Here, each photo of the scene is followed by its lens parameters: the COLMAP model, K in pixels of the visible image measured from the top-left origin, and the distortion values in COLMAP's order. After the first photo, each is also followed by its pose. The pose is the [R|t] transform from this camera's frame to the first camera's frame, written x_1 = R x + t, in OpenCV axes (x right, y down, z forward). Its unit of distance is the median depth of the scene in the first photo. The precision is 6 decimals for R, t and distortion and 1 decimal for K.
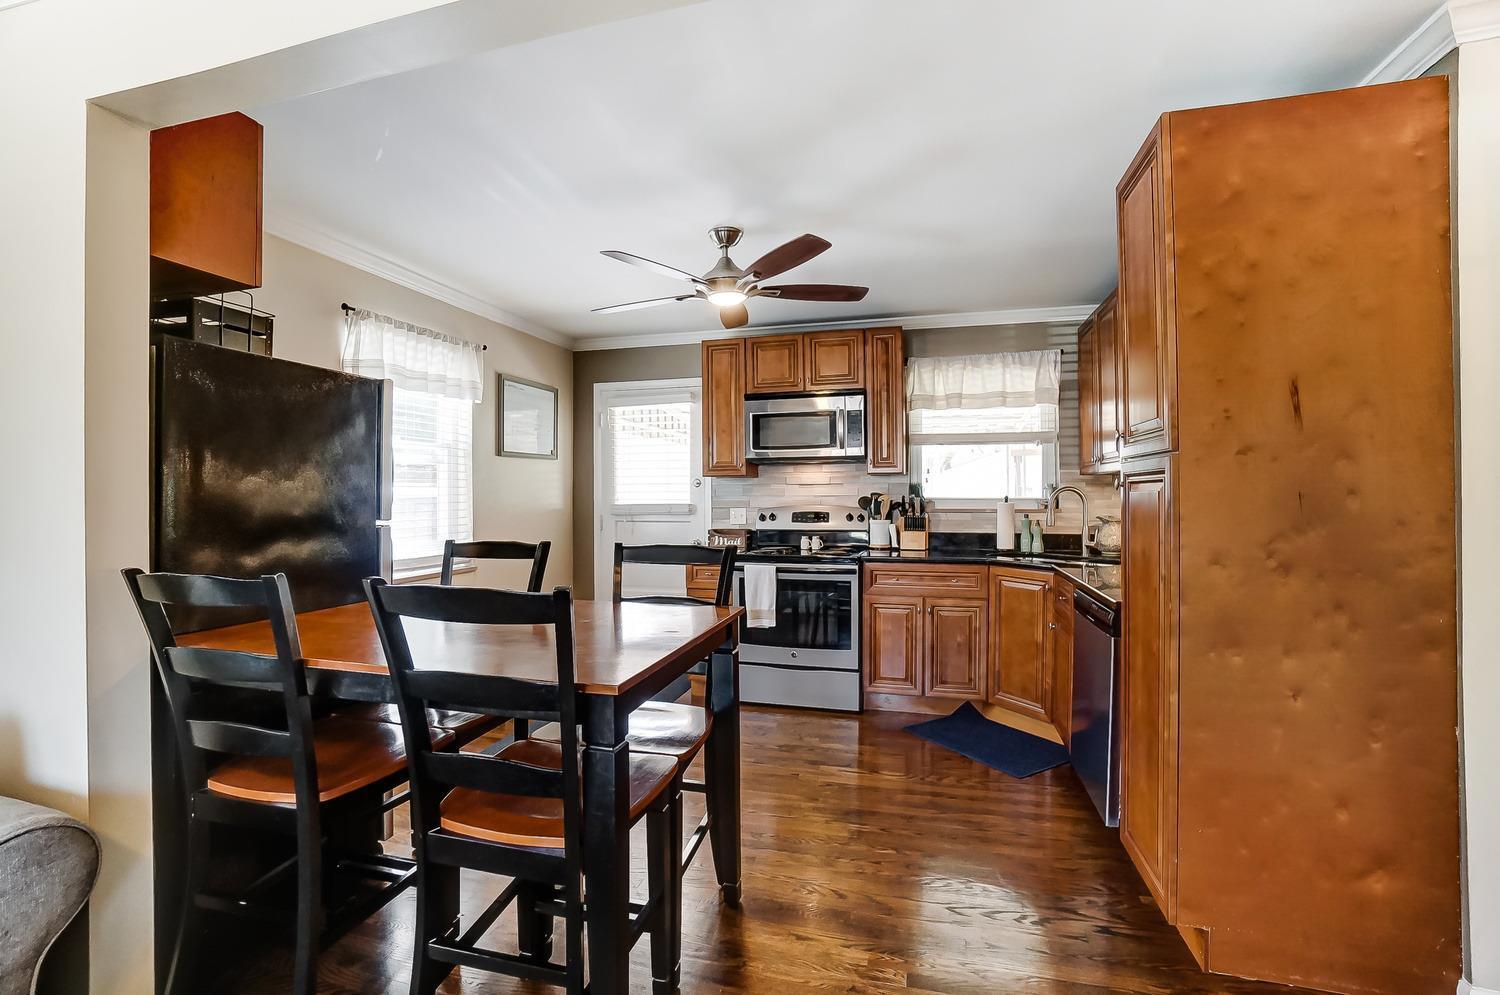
lens RADIAL K [[670.2, 0, 744.7], [0, 670.2, 494.4], [0, 0, 1]] dist [-0.067396, 0.024905]
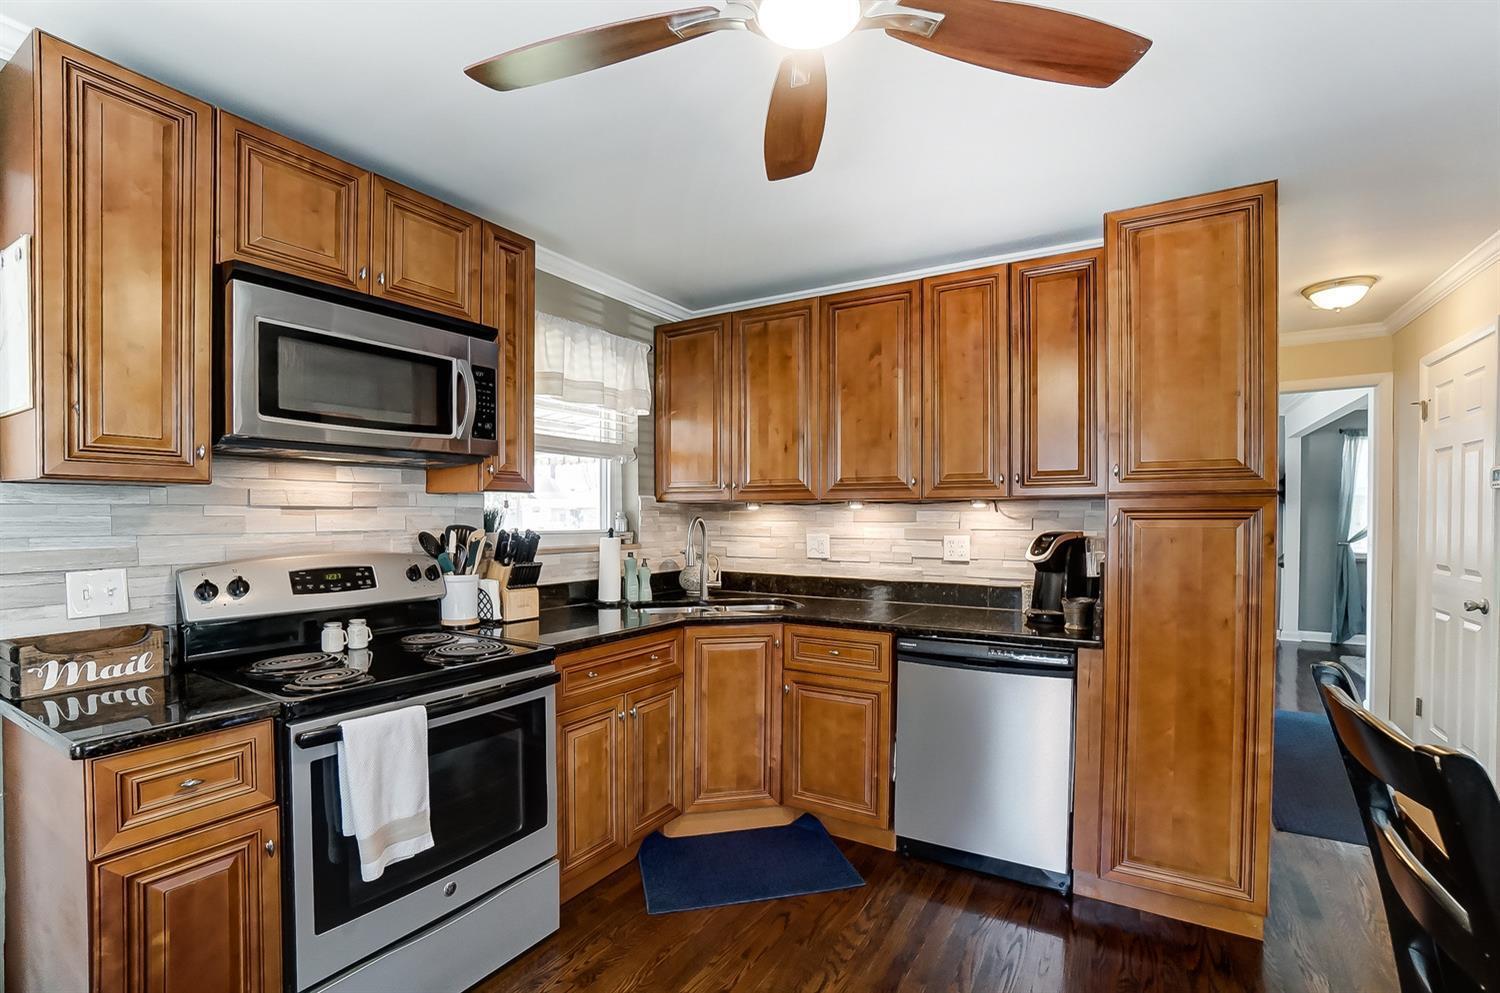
lens RADIAL K [[680.5, 0, 753.5], [0, 680.5, 529.3], [0, 0, 1]] dist [-0.073853, 0.025601]
pose [[0.266736, -0.014830, 0.963655, -0.275756], [-0.002449, 0.999868, 0.016065, -0.008722], [-0.963766, -0.006645, 0.266665, 0.638049]]
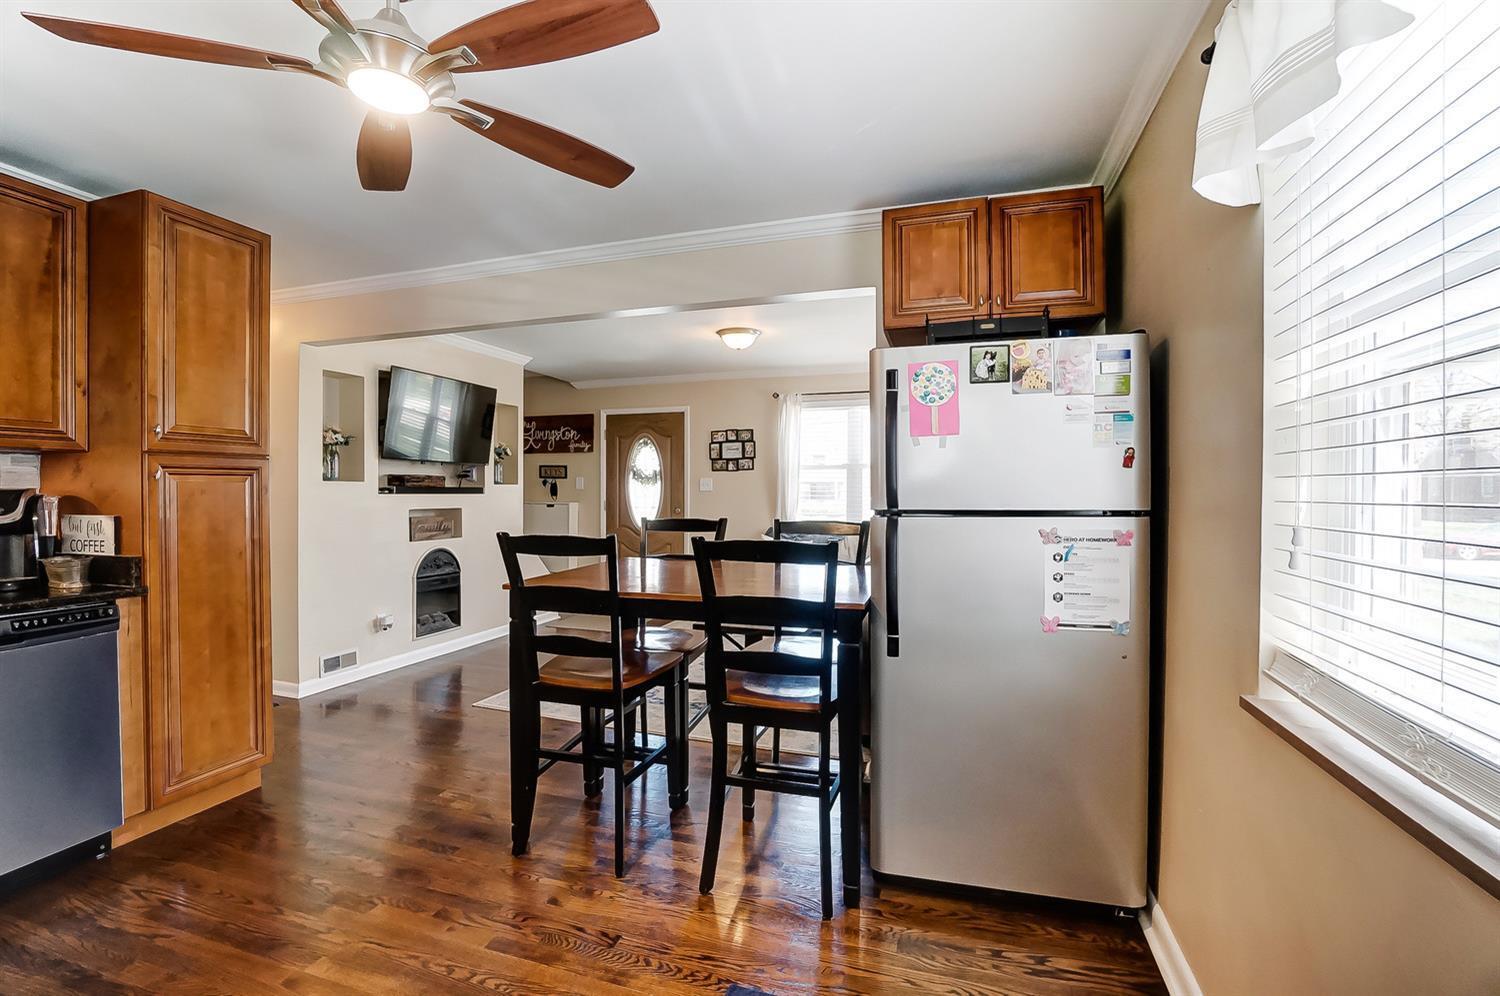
lens RADIAL K [[670.2, 0, 744.7], [0, 670.2, 494.9], [0, 0, 1]] dist [-0.067396, 0.024905]
pose [[-0.999353, 0.000721, 0.035961, -0.225703], [0.000923, 0.999984, 0.005601, 0.006090], [-0.035956, 0.005631, -0.999338, 1.038272]]
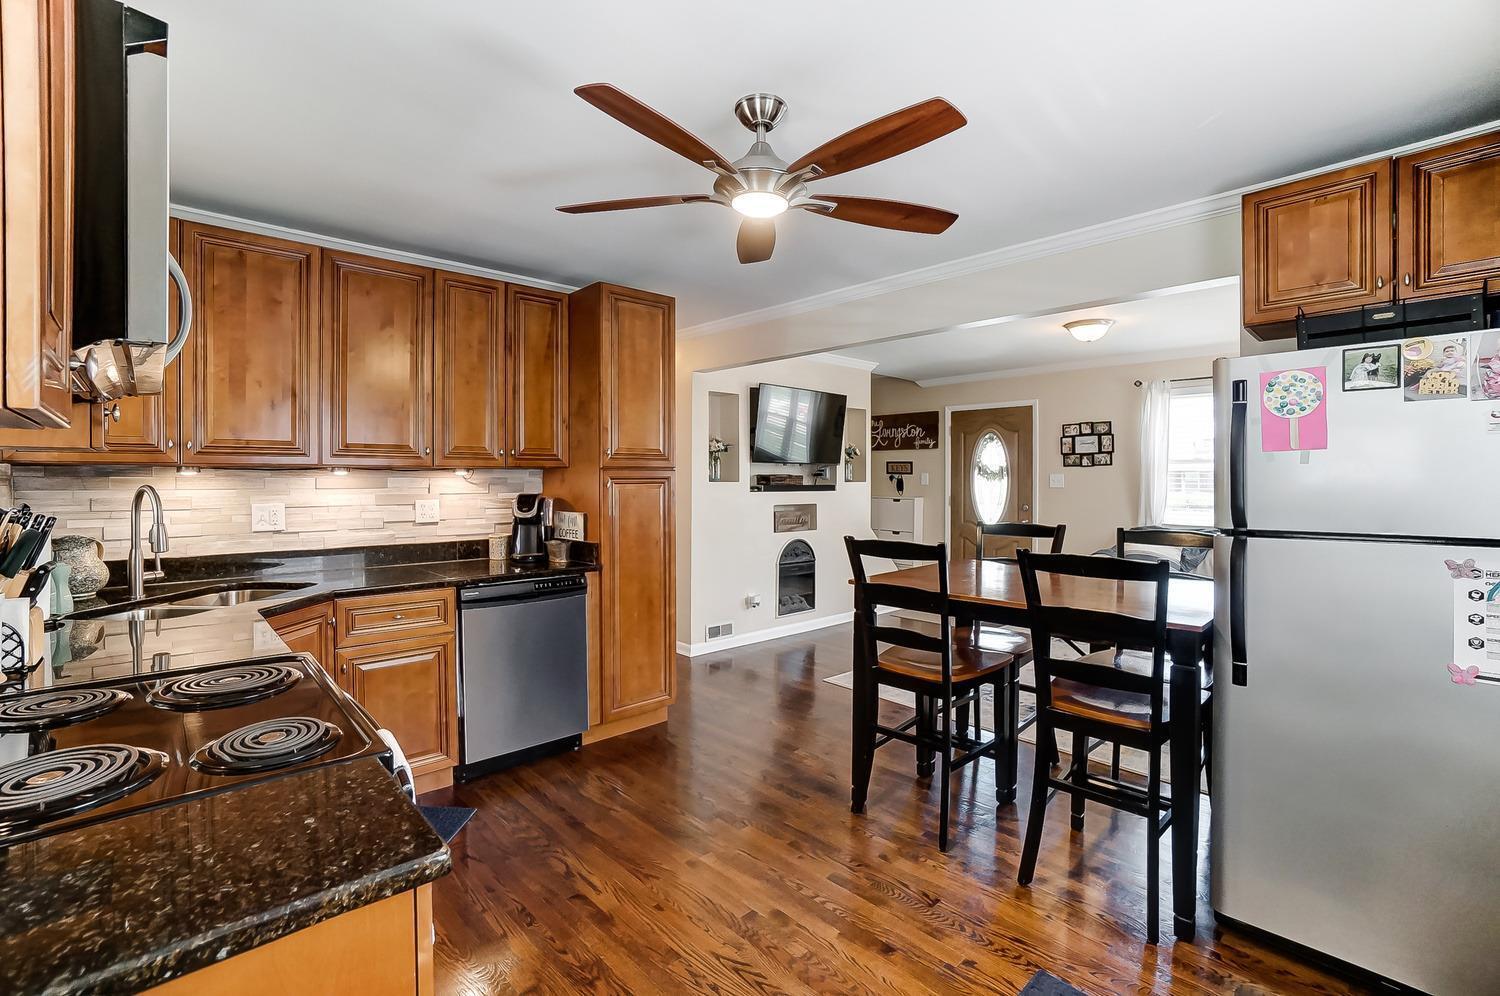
lens RADIAL K [[670.2, 0, 744.7], [0, 670.2, 494.9], [0, 0, 1]] dist [-0.067396, 0.024905]
pose [[-0.853728, -0.008526, 0.520650, -0.254953], [0.002519, 0.999787, 0.020503, -0.012028], [-0.520713, 0.018816, -0.853524, 1.097726]]
